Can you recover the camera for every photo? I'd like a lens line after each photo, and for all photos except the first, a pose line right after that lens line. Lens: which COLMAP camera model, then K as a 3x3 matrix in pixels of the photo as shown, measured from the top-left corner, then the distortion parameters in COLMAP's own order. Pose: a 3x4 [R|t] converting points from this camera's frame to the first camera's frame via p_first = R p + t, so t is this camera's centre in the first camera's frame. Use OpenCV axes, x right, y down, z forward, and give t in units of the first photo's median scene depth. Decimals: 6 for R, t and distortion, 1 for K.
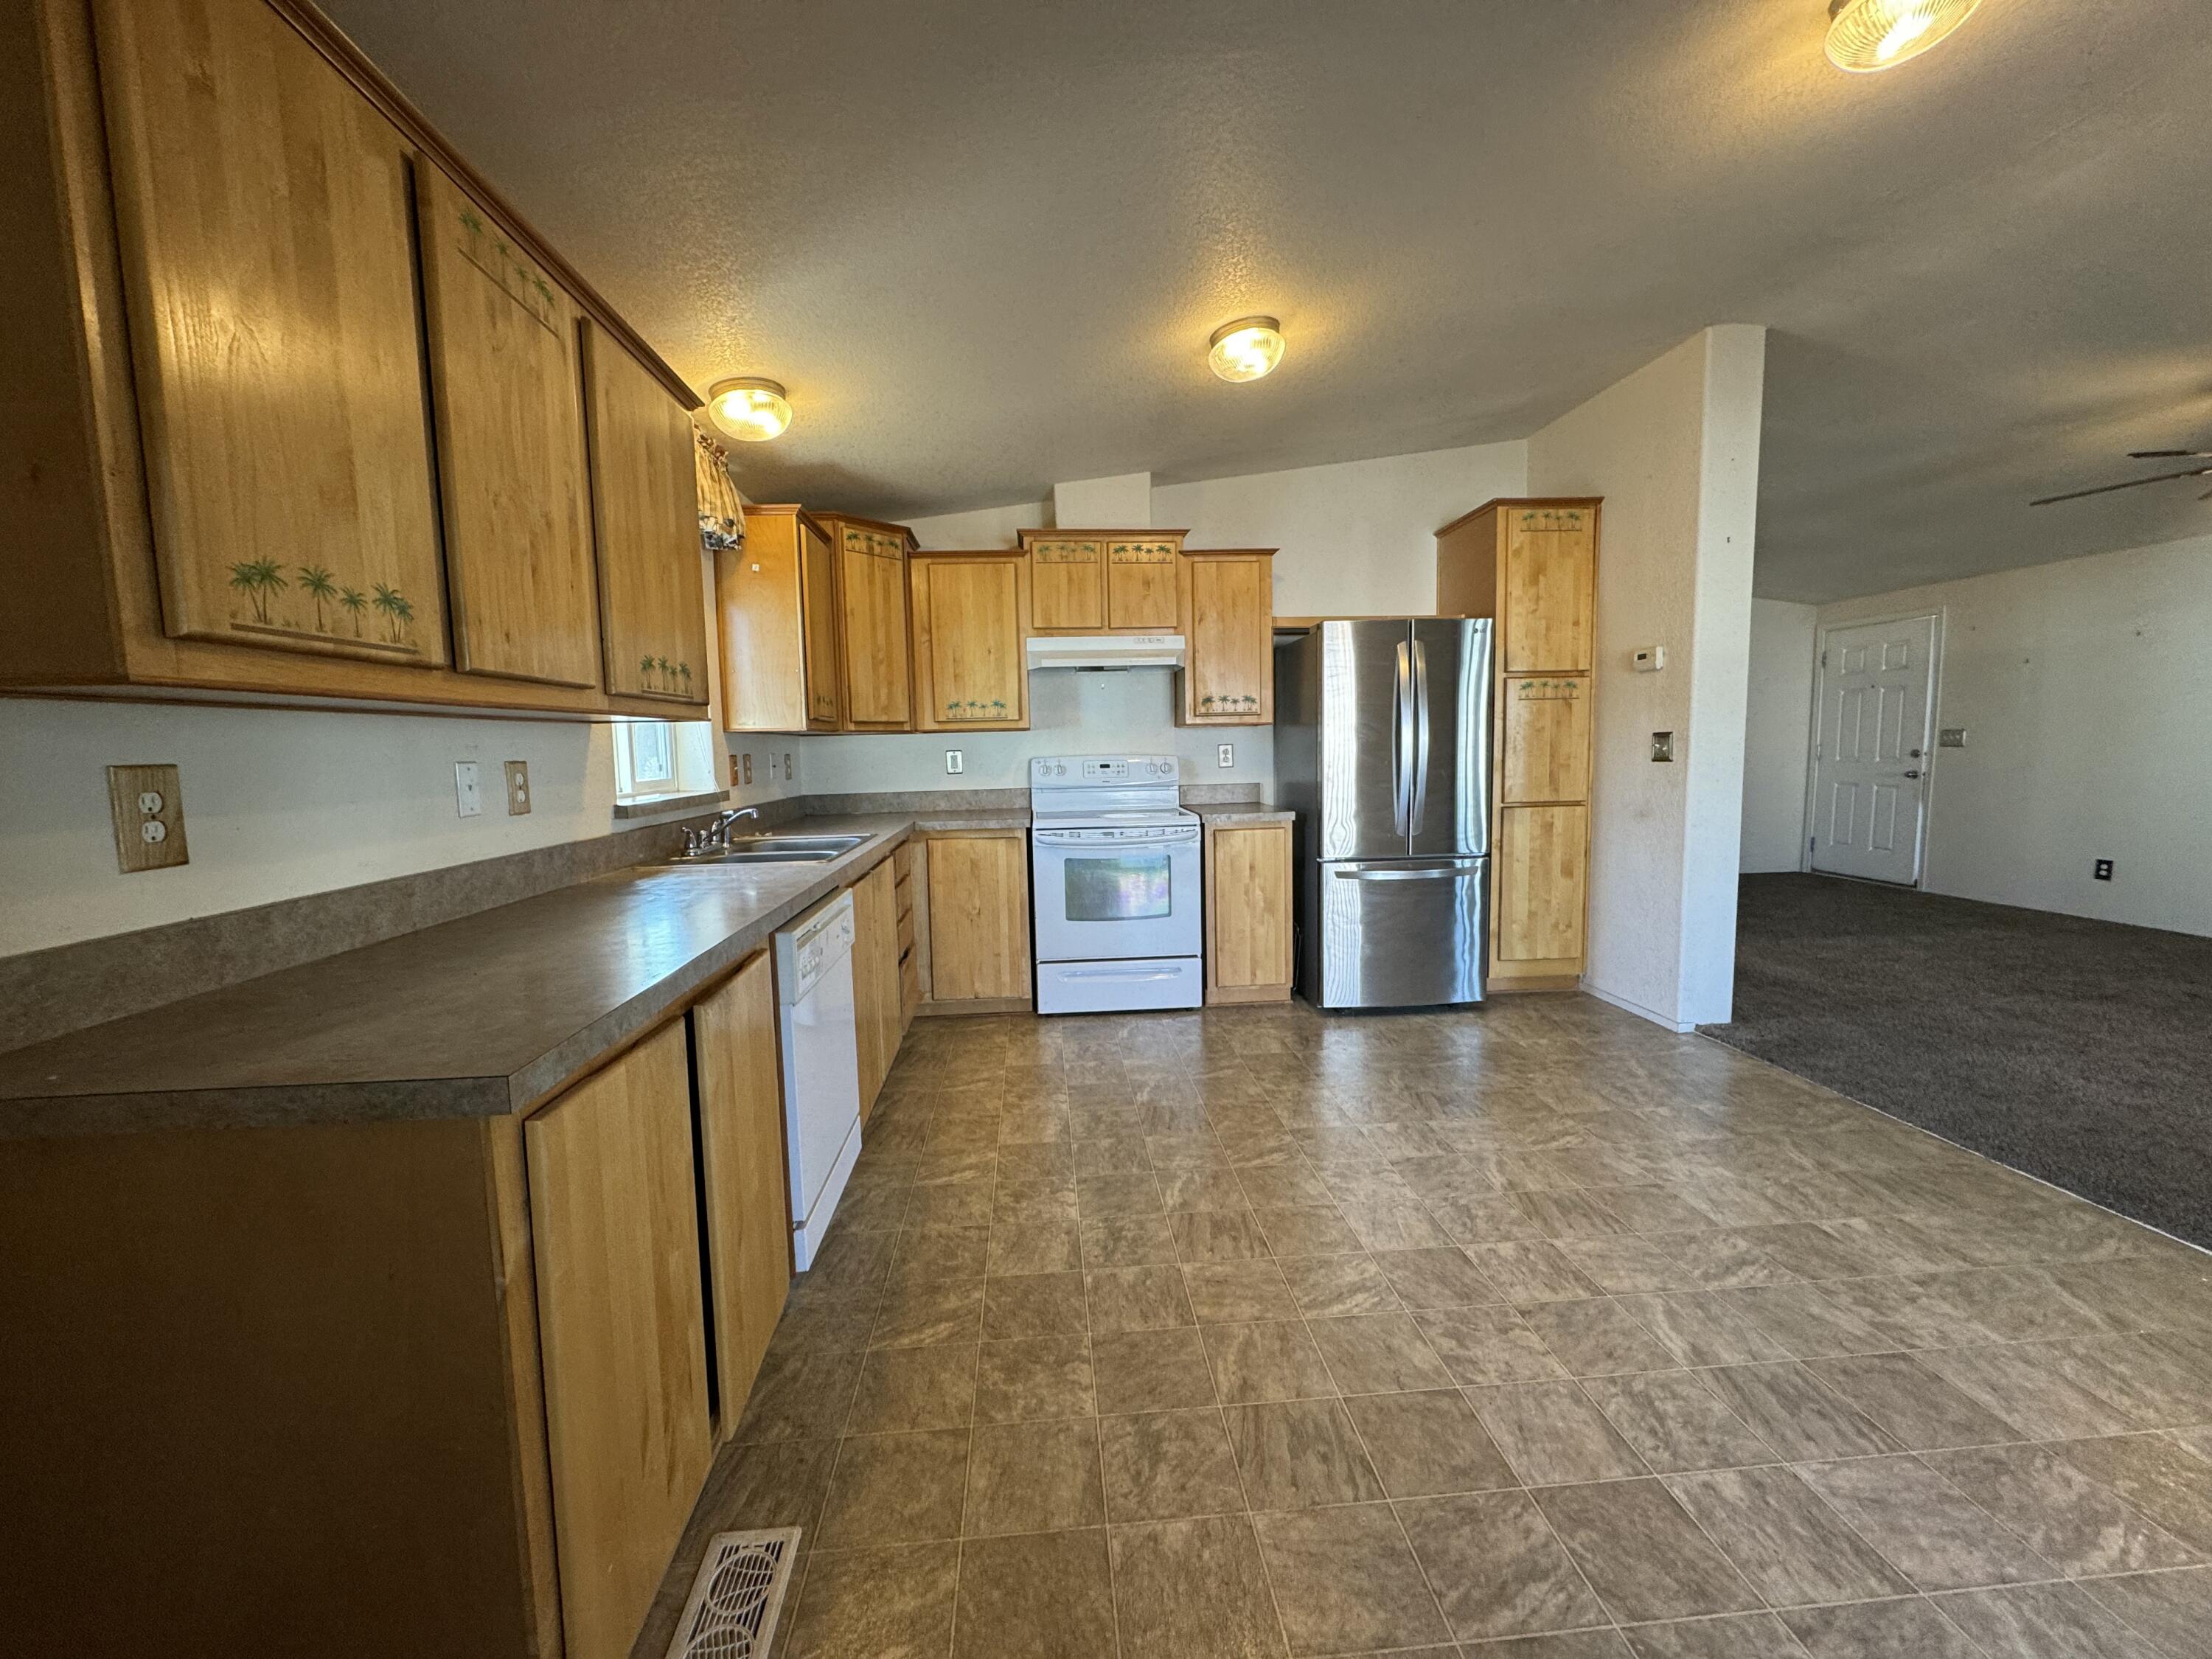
lens RADIAL K [[876.7, 0, 1103.0], [0, 876.7, 827.6], [0, 0, 1]] dist [-0.002344, 0.000540]
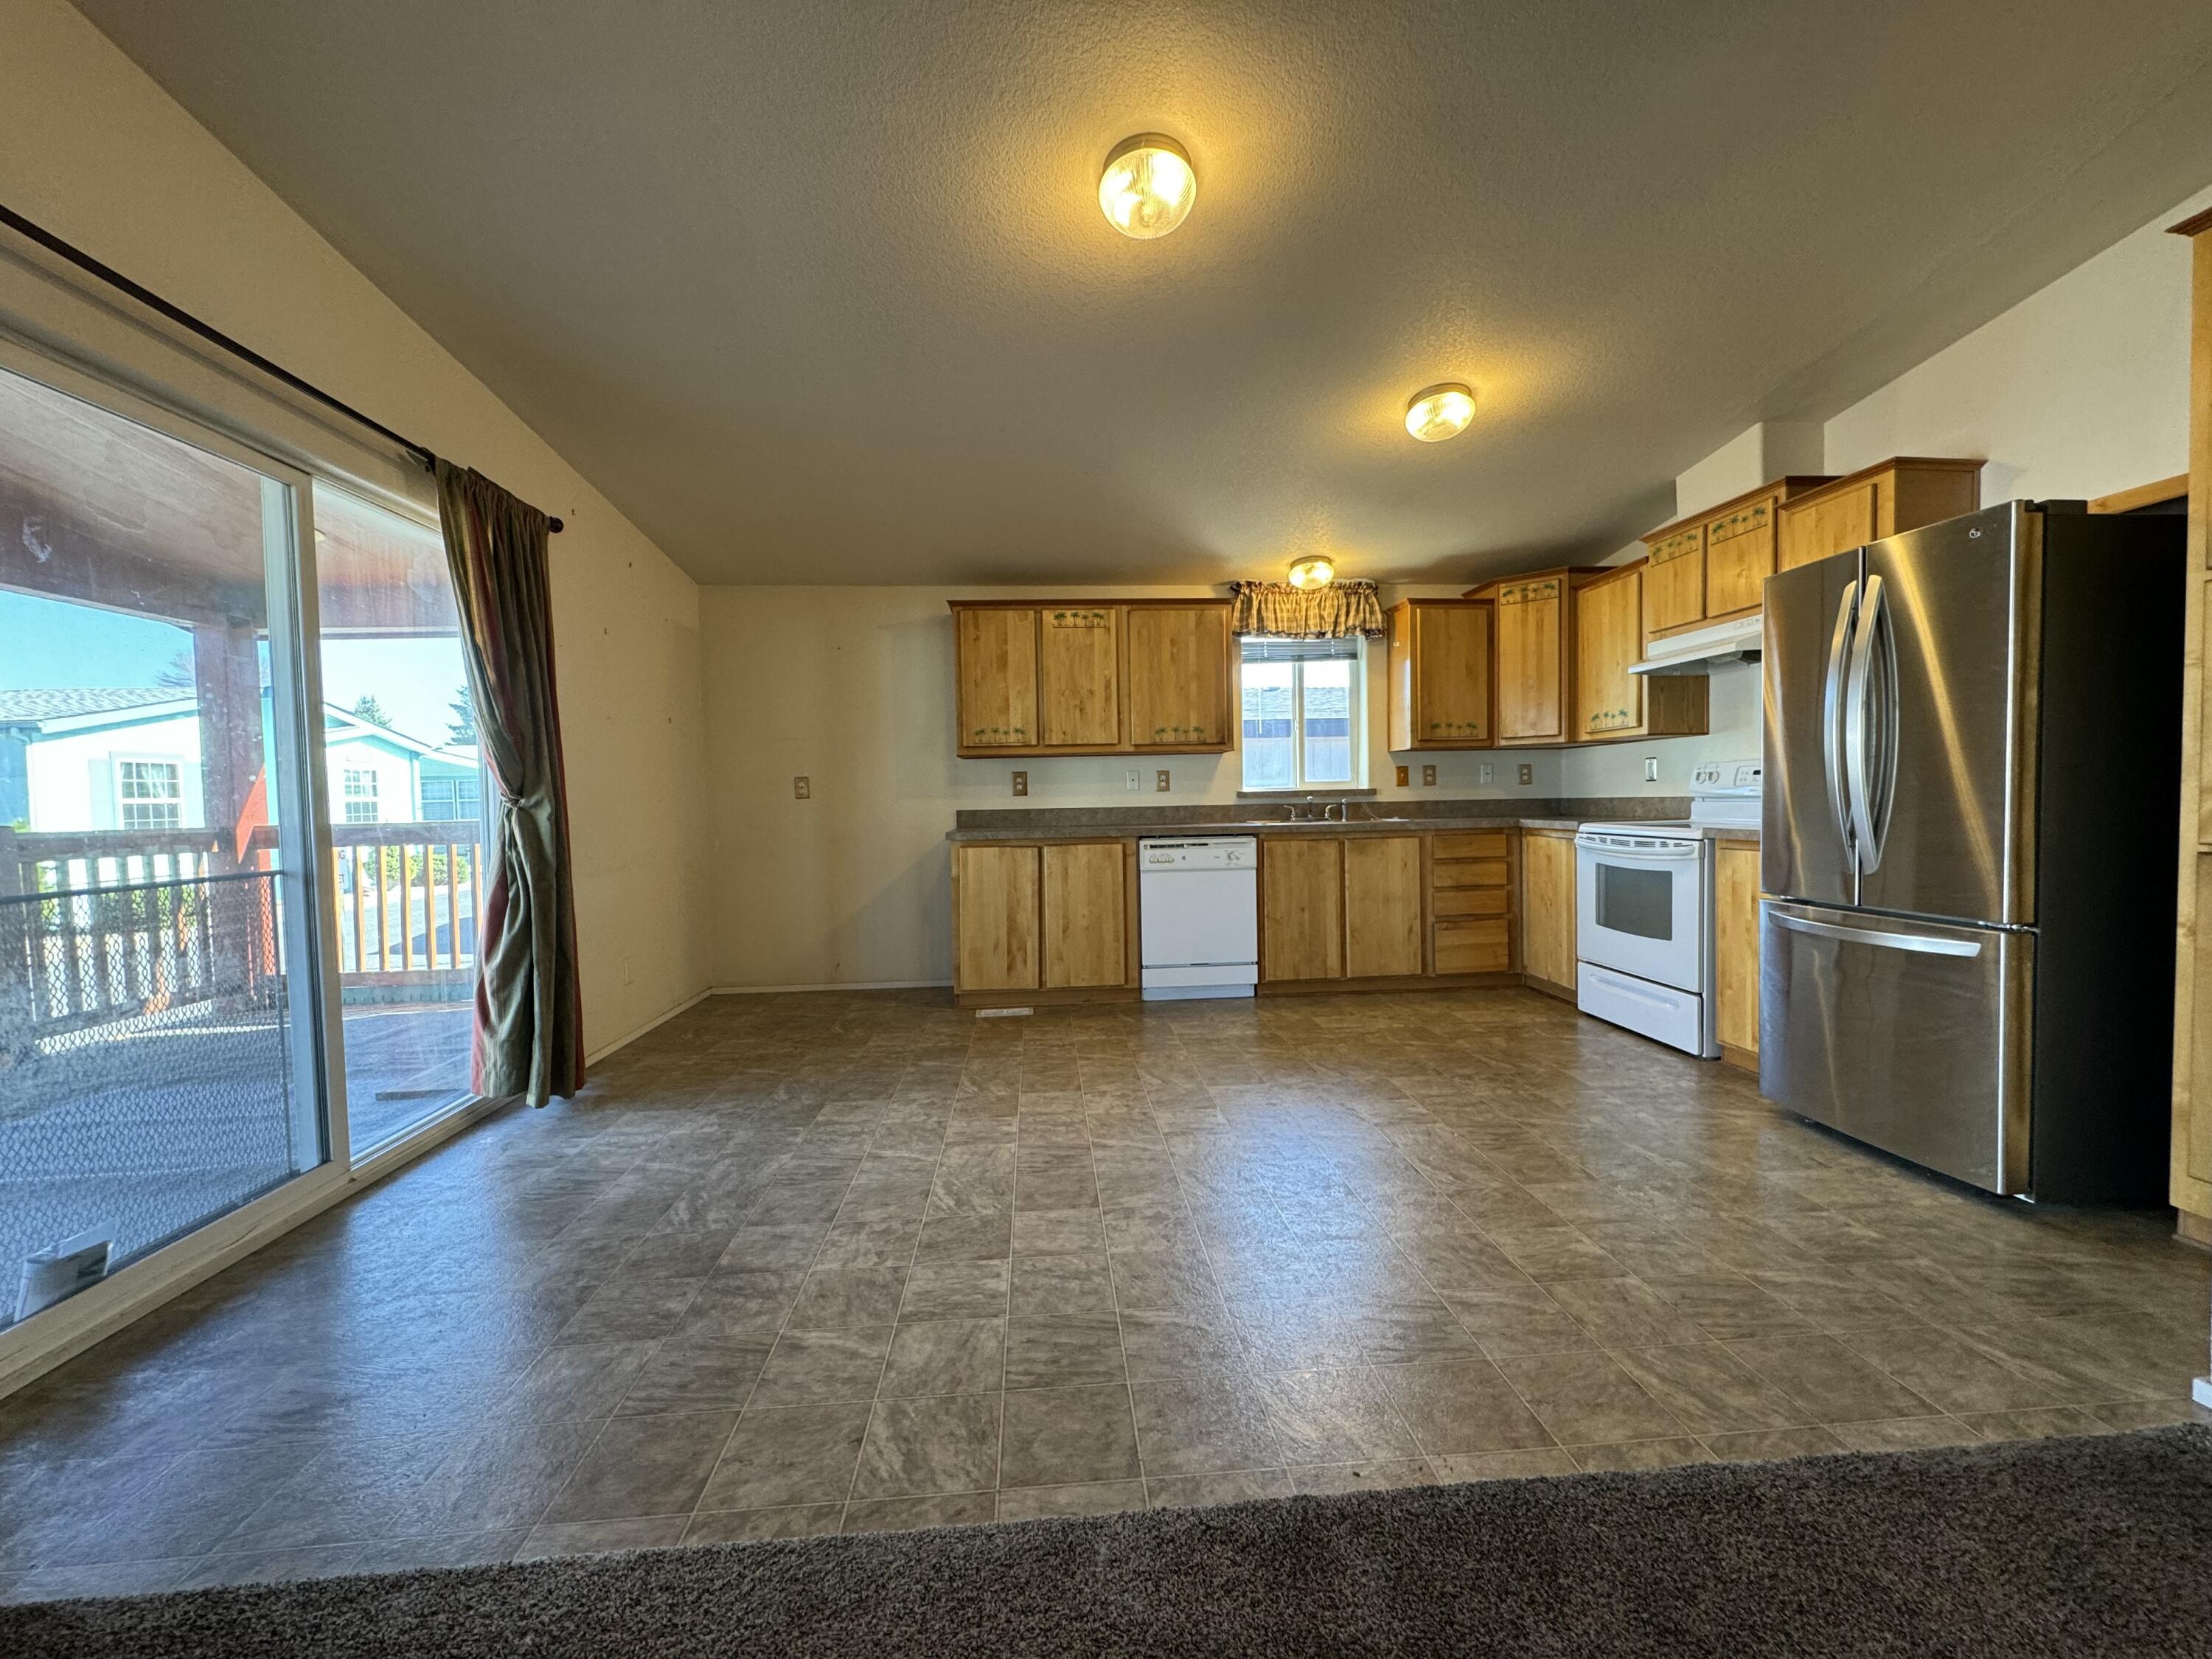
lens RADIAL K [[876.7, 0, 1103.0], [0, 876.7, 827.6], [0, 0, 1]] dist [-0.002344, 0.000540]
pose [[-0.001874, 0.056433, -0.998405, 1.211518], [-0.072952, 0.995738, 0.056419, -0.026395], [0.997334, 0.072942, 0.002251, 0.526197]]
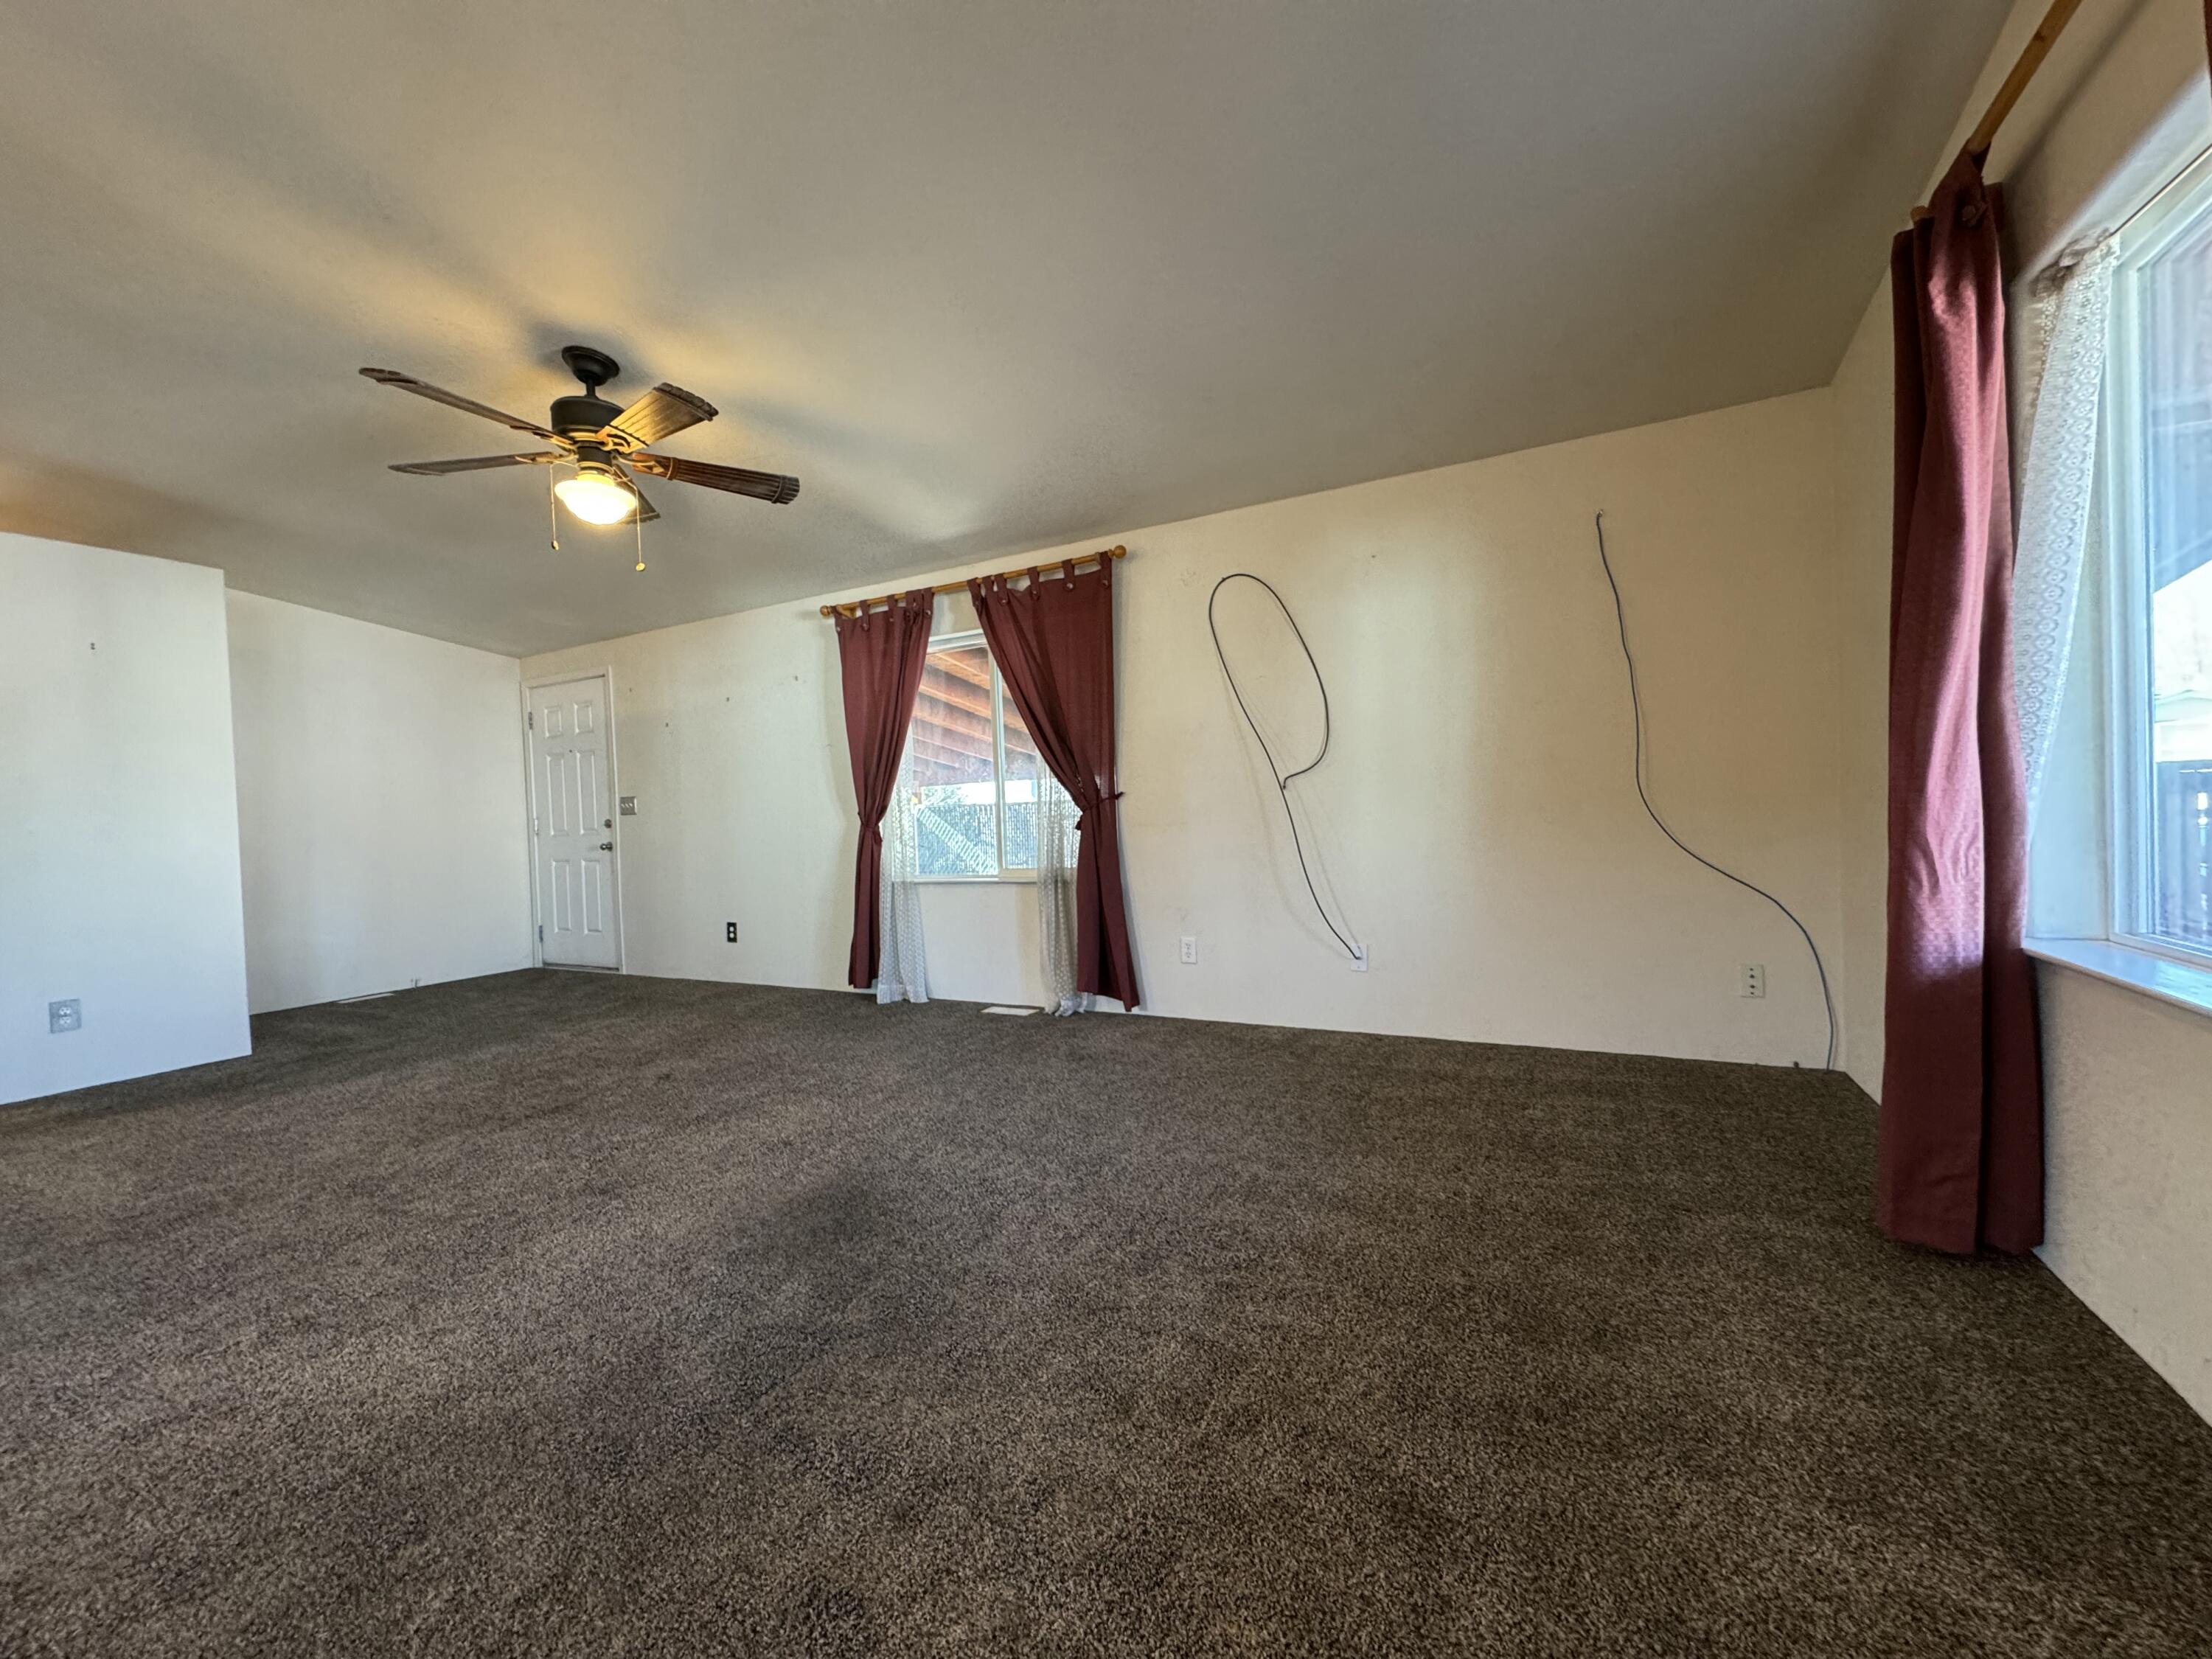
lens RADIAL K [[876.7, 0, 1103.0], [0, 876.7, 827.6], [0, 0, 1]] dist [-0.002344, 0.000540]
pose [[0.535327, -0.019510, 0.844419, 0.920217], [0.110487, 0.992761, -0.047107, 0.041583], [-0.837387, 0.118515, 0.533608, 0.165879]]
